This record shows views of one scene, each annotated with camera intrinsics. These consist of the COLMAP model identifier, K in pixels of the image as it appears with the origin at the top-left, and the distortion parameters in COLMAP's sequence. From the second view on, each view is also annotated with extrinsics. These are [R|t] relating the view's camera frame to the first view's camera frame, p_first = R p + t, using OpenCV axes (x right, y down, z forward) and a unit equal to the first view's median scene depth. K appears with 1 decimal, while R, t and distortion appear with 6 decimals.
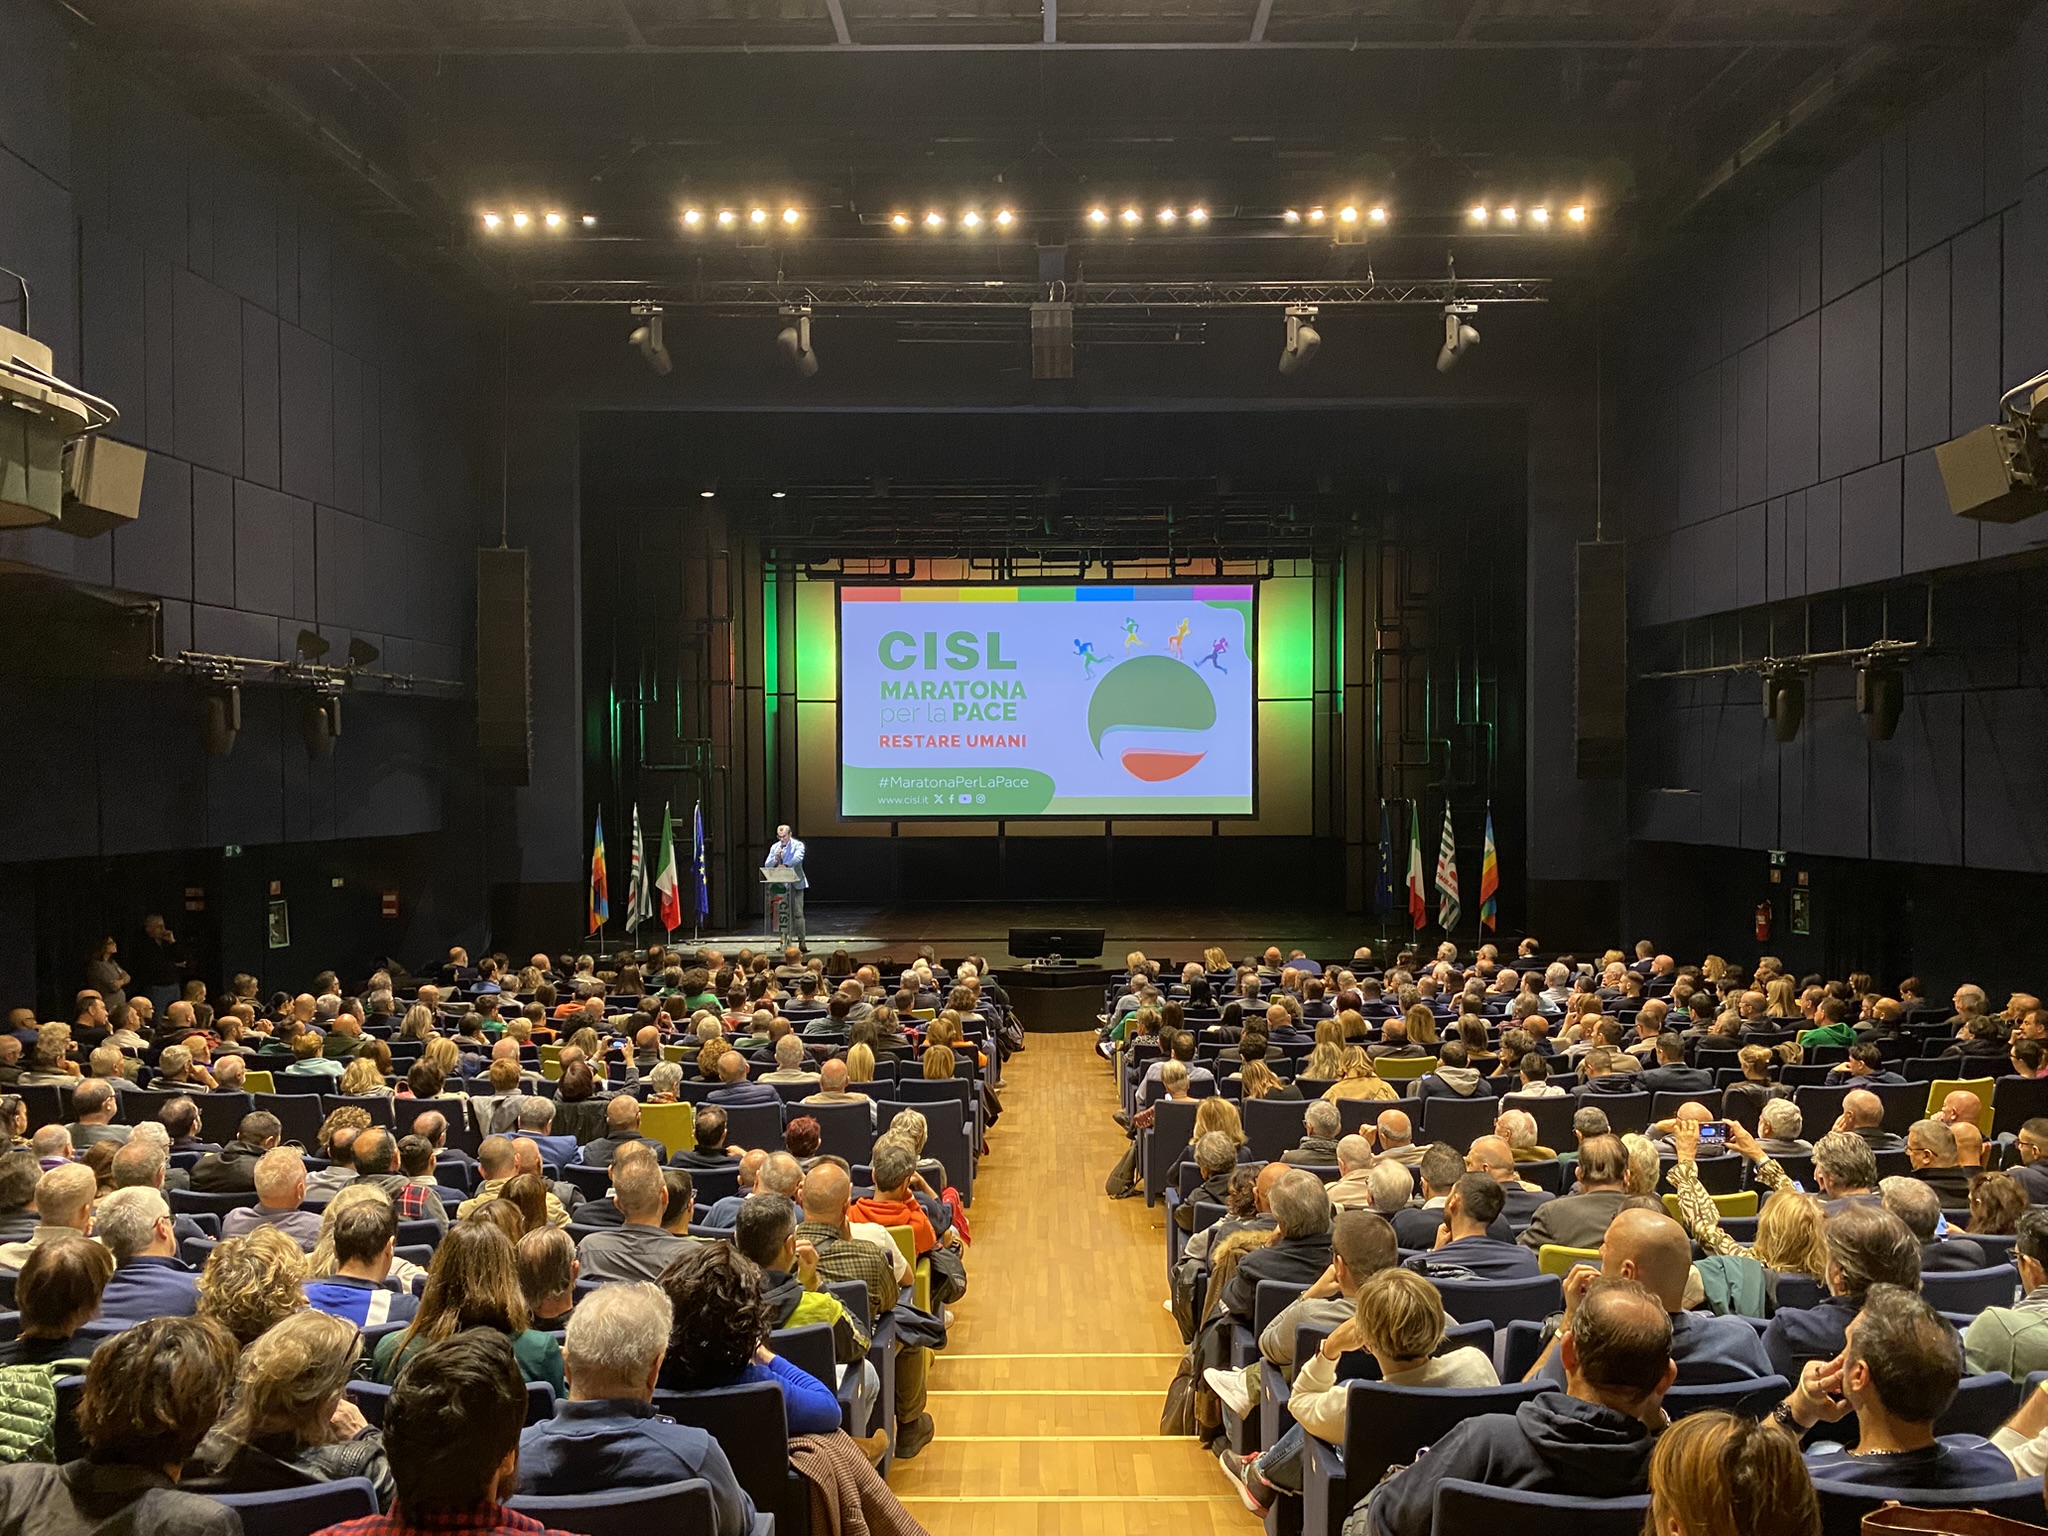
lens RADIAL K [[1549.6, 0, 1052.4], [0, 1549.6, 765.0], [0, 0, 1]] dist [0.059936, -0.001571]
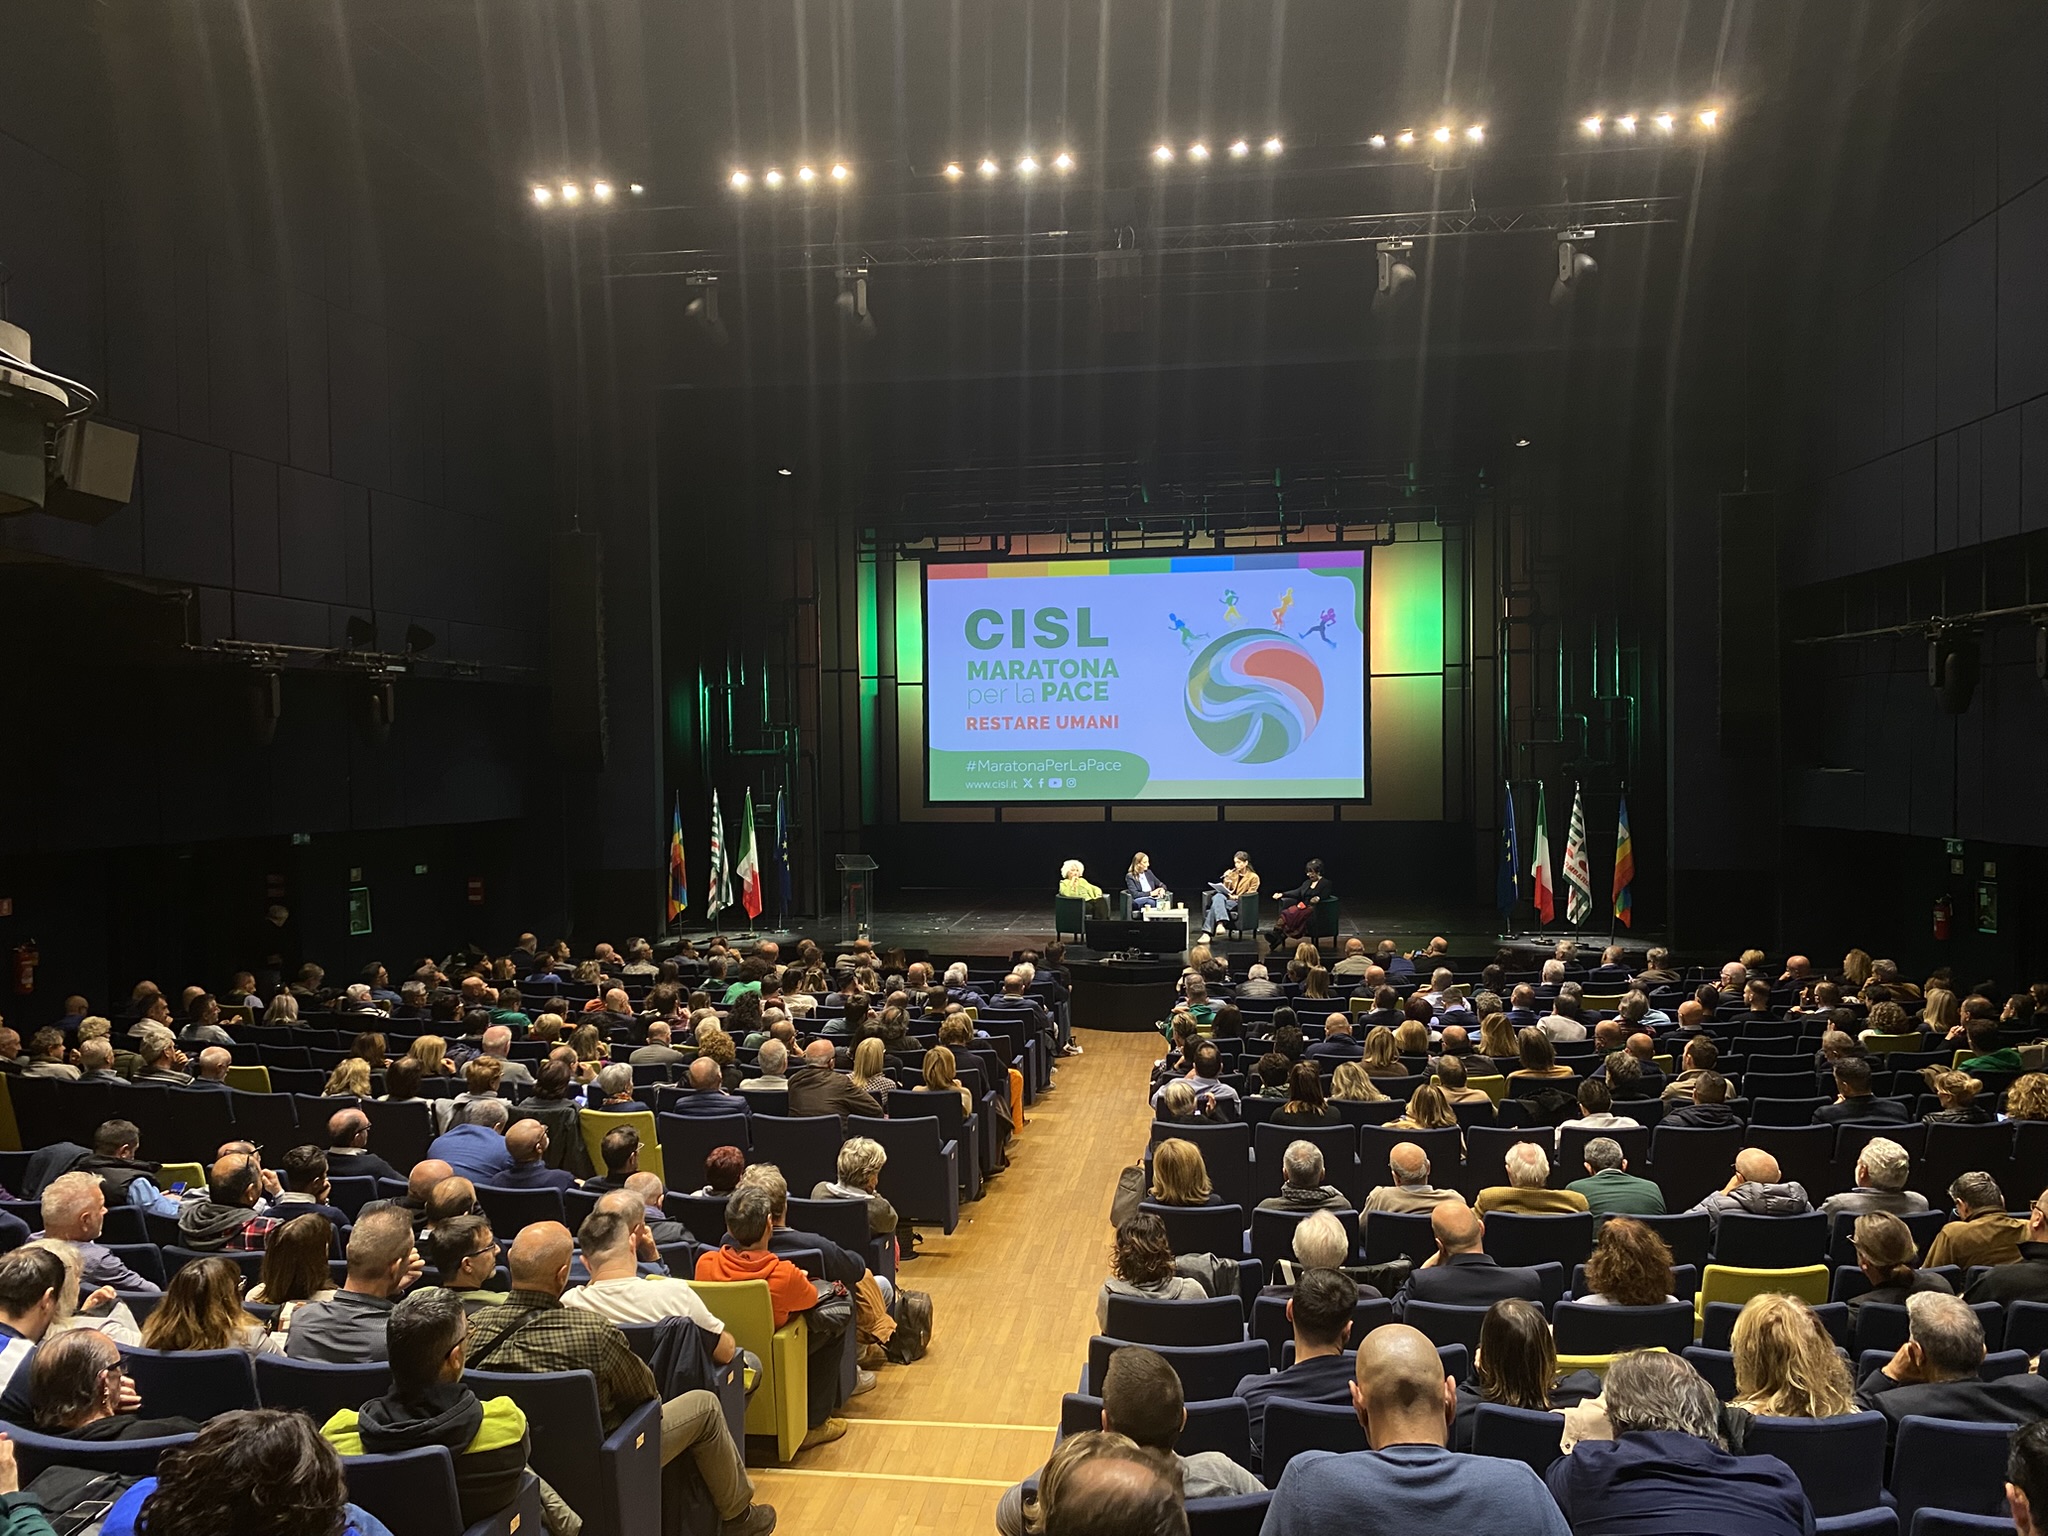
lens RADIAL K [[1556.7, 0, 1024.0], [0, 1556.7, 768.0], [0, 0, 1]] dist [0.053561, 0.002956]
pose [[0.991816, -0.006067, -0.127531, 0.051457], [0.007768, 0.999887, 0.012840, 0.000078], [0.127439, -0.013725, 0.991751, 0.049834]]
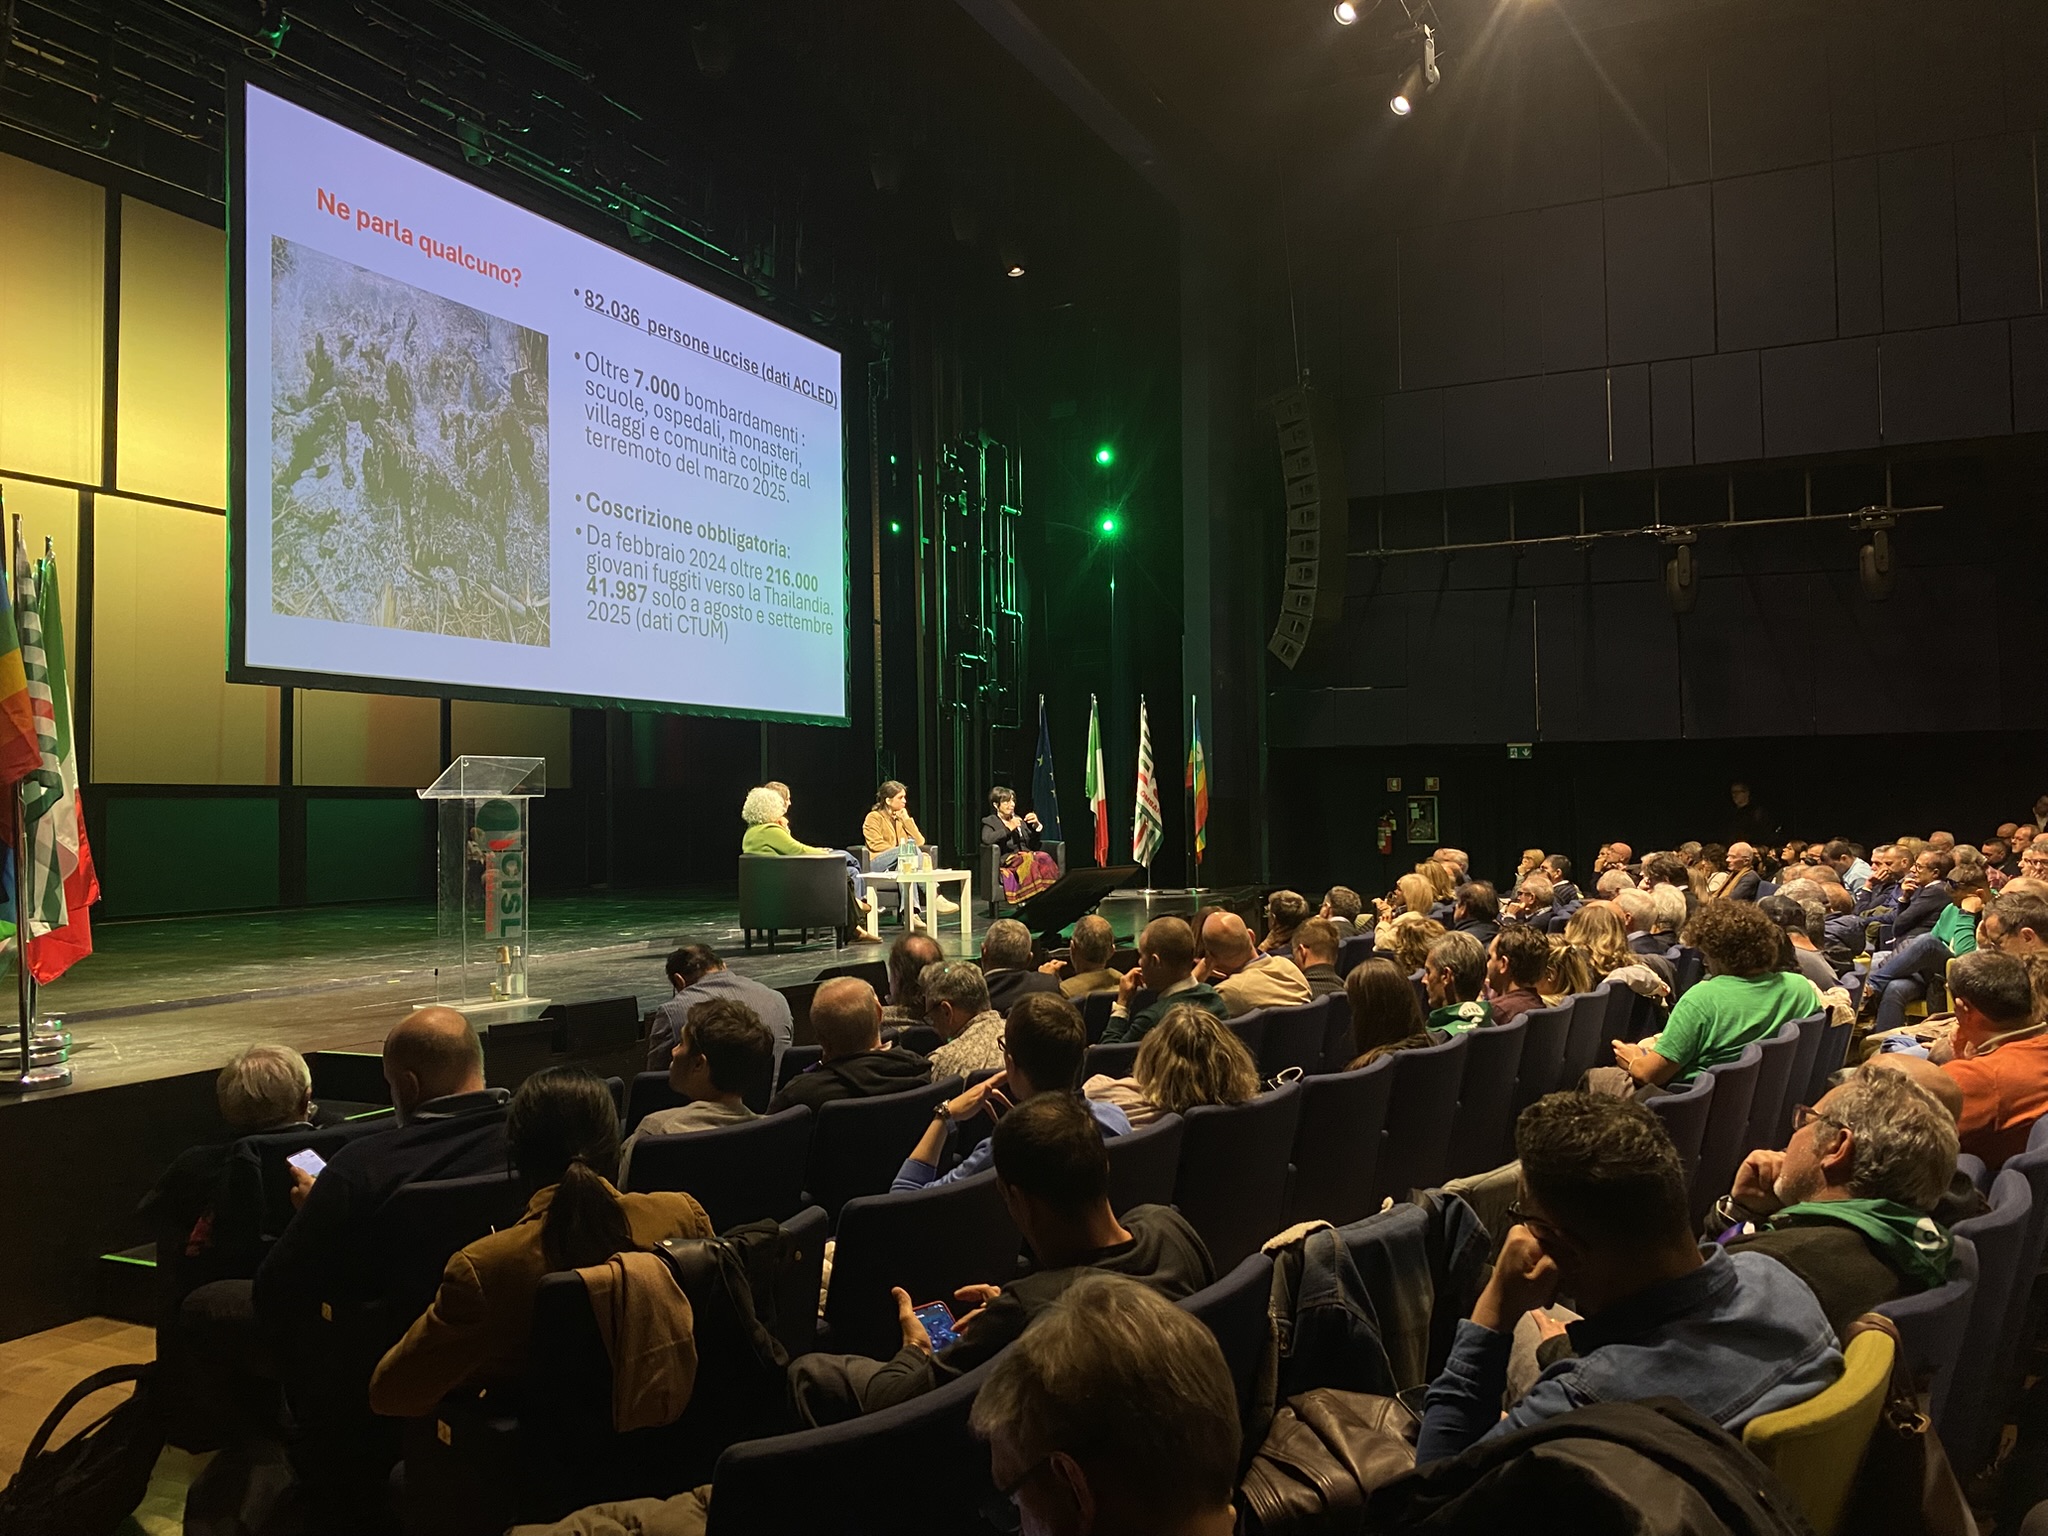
lens RADIAL K [[1556.7, 0, 1024.0], [0, 1556.7, 768.0], [0, 0, 1]] dist [0.053561, 0.002956]
pose [[0.452053, 0.020750, 0.891750, -0.436249], [0.012056, 0.999496, -0.029368, 0.078468], [-0.891910, 0.024027, 0.451575, 0.710358]]
